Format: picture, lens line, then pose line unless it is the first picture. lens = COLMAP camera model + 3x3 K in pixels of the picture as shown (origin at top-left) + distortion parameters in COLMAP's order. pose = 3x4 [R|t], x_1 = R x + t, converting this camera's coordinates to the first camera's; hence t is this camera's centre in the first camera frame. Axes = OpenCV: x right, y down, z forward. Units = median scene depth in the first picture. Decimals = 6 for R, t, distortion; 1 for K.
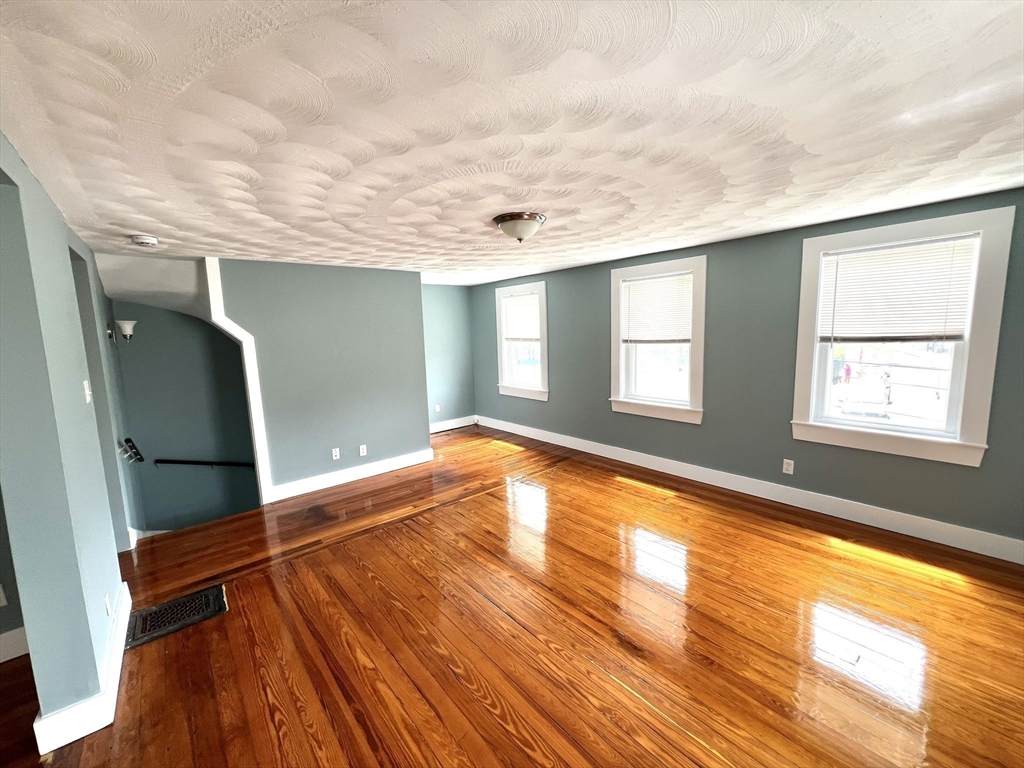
lens RADIAL K [[403.1, 0, 512.0], [0, 403.1, 384.0], [0, 0, 1]] dist [0.000017, -0.000351]
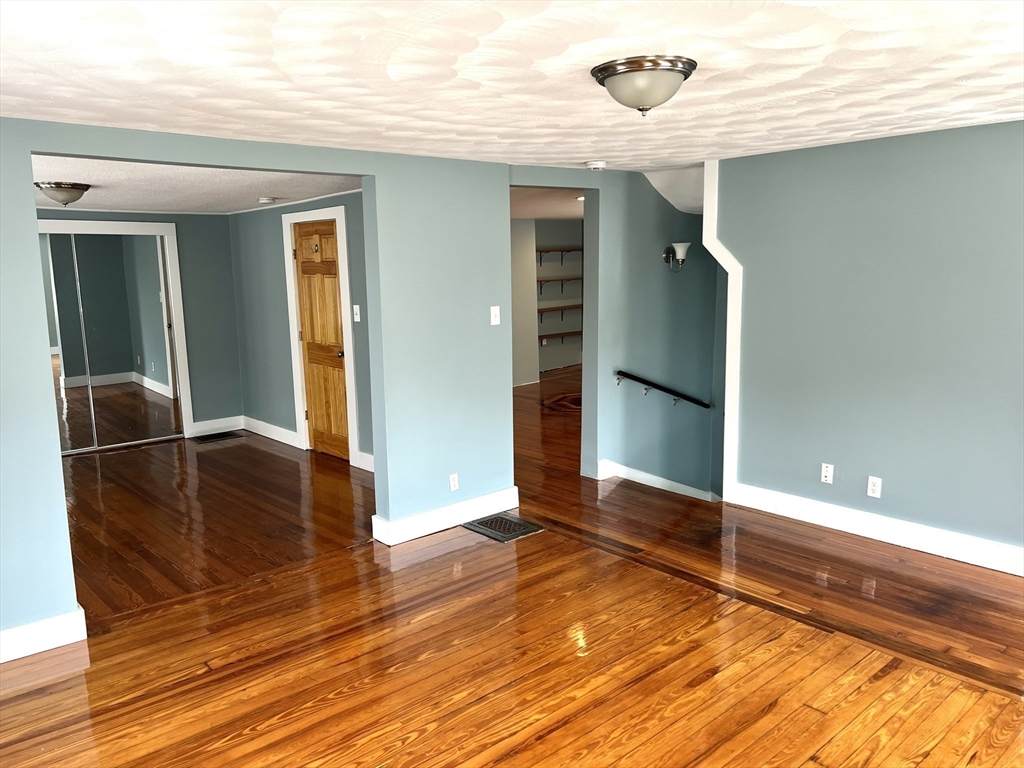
lens RADIAL K [[774.2, 0, 512.0], [0, 774.2, 384.0], [0, 0, 1]] dist [-0.000391, -0.001387]
pose [[0.017333, 0.186590, -0.982285, 0.756911], [-0.117500, 0.976005, 0.183323, -0.123942], [0.992922, 0.112241, 0.038841, 0.604594]]
